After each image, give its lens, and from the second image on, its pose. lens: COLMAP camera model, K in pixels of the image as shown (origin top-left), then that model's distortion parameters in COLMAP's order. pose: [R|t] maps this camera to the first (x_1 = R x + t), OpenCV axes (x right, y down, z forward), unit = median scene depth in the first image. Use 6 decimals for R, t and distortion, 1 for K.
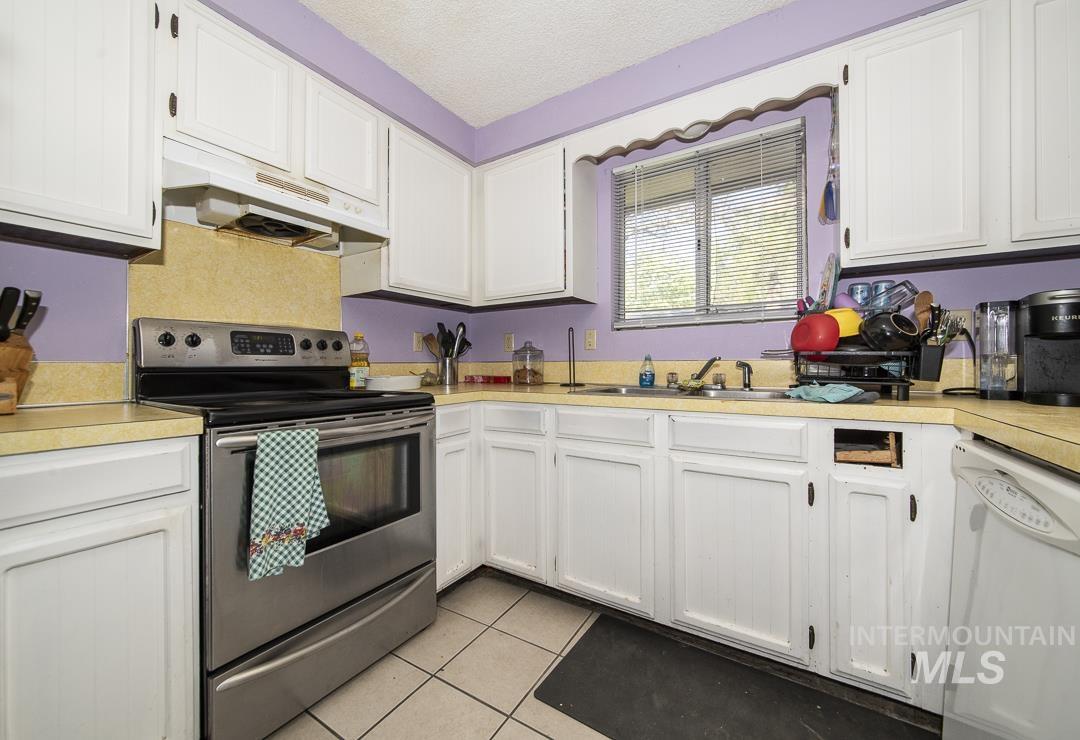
lens RADIAL K [[411.6, 0, 524.8], [0, 411.6, 368.3], [0, 0, 1]] dist [-0.016909, -0.000034]
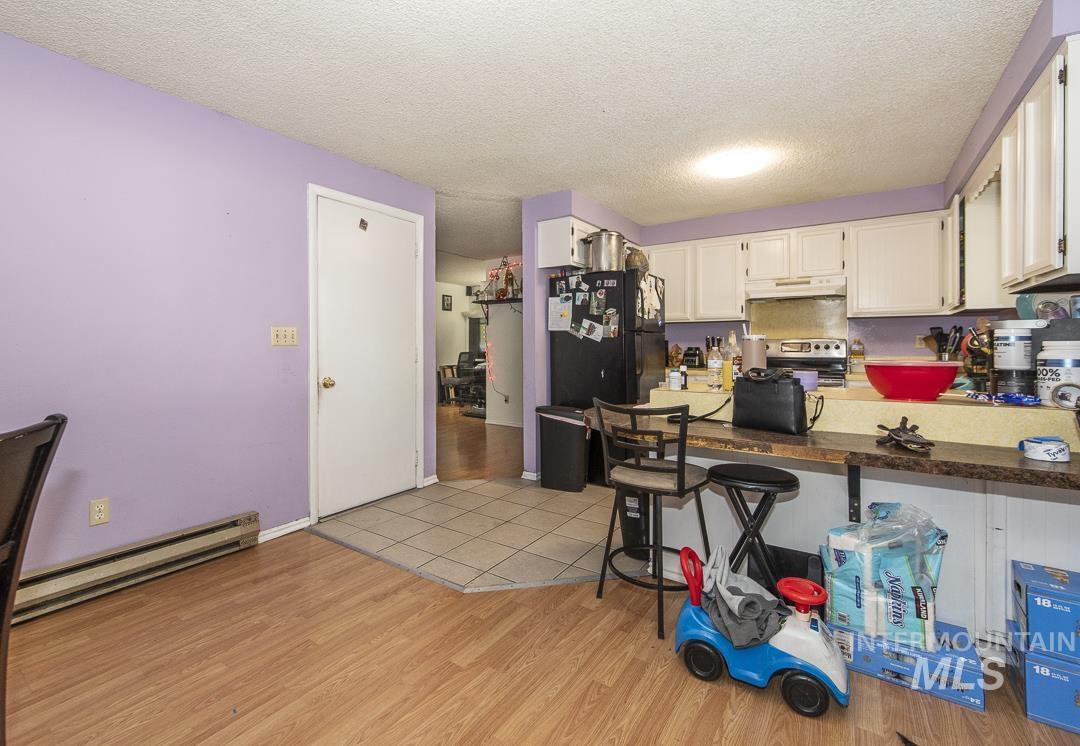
lens RADIAL K [[469.7, 0, 501.6], [0, 469.7, 346.6], [0, 0, 1]] dist [0.002735, 0.000239]
pose [[-0.057259, 0.002439, -0.998356, 2.209100], [-0.005922, 0.999979, 0.002783, -0.064620], [0.998342, 0.006071, -0.057243, -0.523348]]
